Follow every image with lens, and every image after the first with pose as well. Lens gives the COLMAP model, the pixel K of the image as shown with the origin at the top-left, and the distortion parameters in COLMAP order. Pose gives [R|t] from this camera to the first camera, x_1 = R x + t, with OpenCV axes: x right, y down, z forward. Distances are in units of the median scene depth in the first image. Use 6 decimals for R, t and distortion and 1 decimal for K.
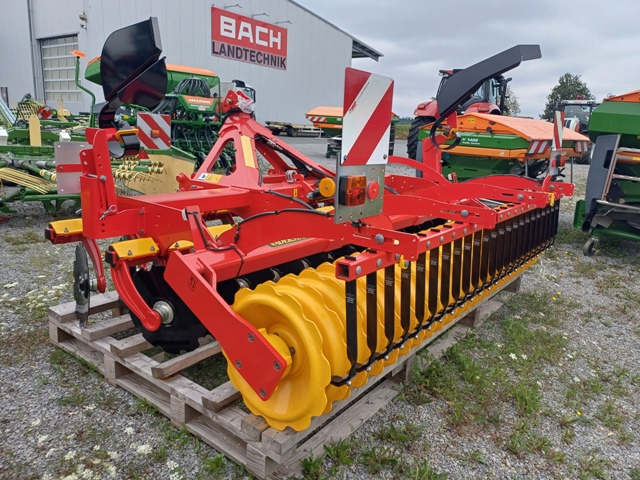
lens RADIAL K [[478.5, 0, 323.6], [0, 478.5, 242.4], [0, 0, 1]] dist [0.036269, -0.006874]
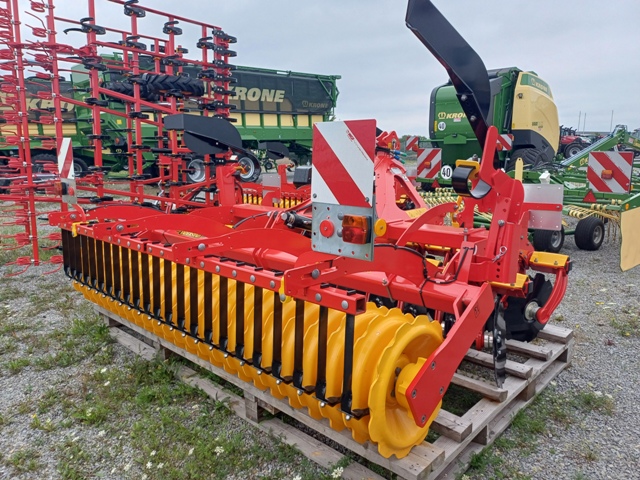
lens RADIAL K [[478.5, 0, 323.5], [0, 478.5, 239.1], [0, 0, 1]] dist [0.036269, -0.006874]
pose [[-0.113662, 0.136203, -0.984139, 1.247486], [-0.234225, 0.958964, 0.159771, -0.300782], [0.965515, 0.248670, -0.077095, 1.364358]]
